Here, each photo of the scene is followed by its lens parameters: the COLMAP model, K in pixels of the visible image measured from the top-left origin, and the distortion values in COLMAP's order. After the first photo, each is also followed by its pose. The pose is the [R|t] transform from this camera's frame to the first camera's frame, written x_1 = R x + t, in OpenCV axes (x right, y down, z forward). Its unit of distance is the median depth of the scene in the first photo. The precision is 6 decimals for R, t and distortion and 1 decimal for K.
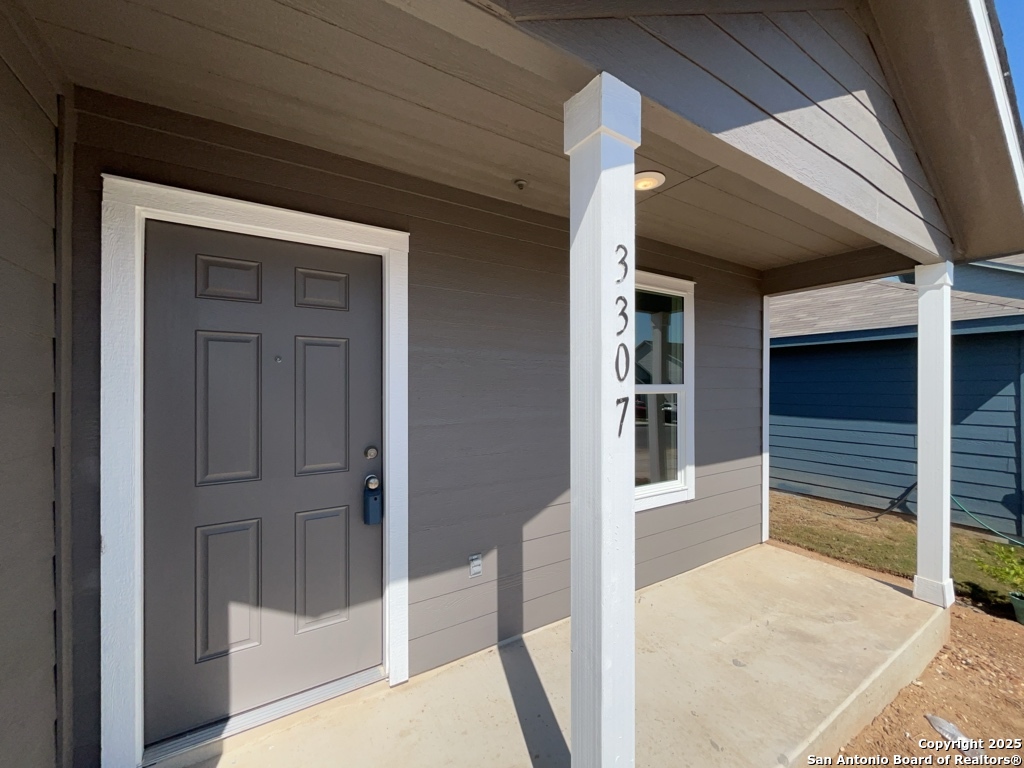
lens RADIAL K [[413.3, 0, 515.8], [0, 413.3, 384.2], [0, 0, 1]] dist [-0.003738, -0.000528]
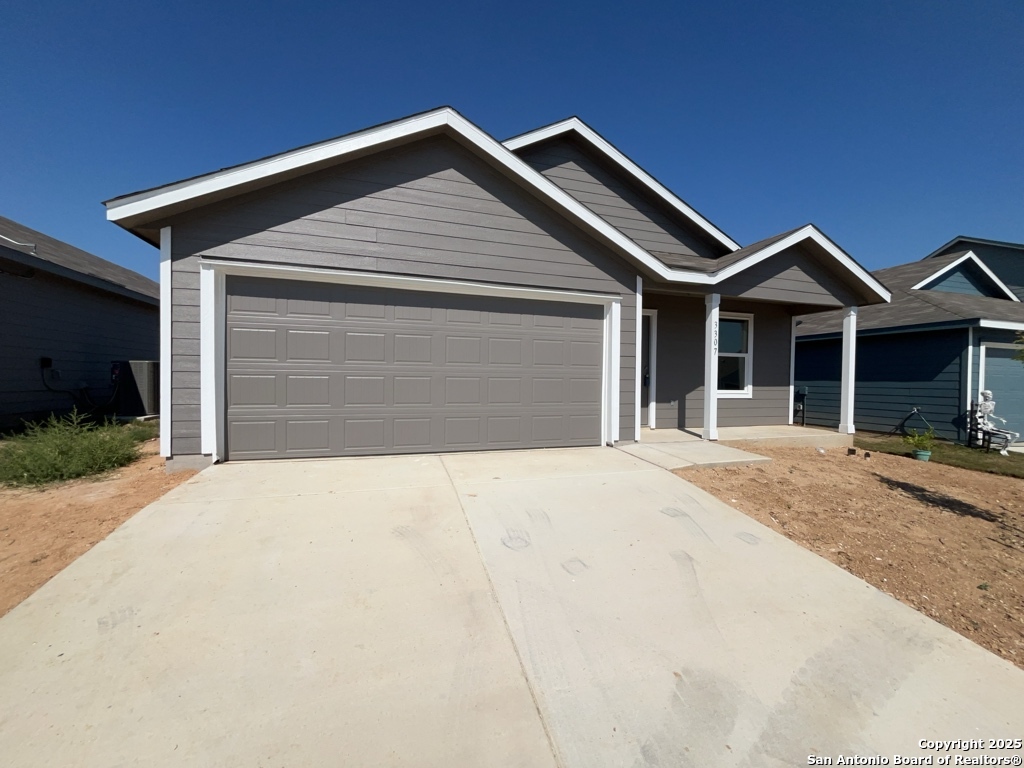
lens RADIAL K [[413.3, 0, 515.8], [0, 413.3, 384.2], [0, 0, 1]] dist [-0.003738, -0.000528]
pose [[0.967460, 0.016367, -0.252494, -0.350185], [-0.012928, 0.999800, 0.015273, 0.172666], [0.252693, -0.011511, 0.967478, -1.897246]]
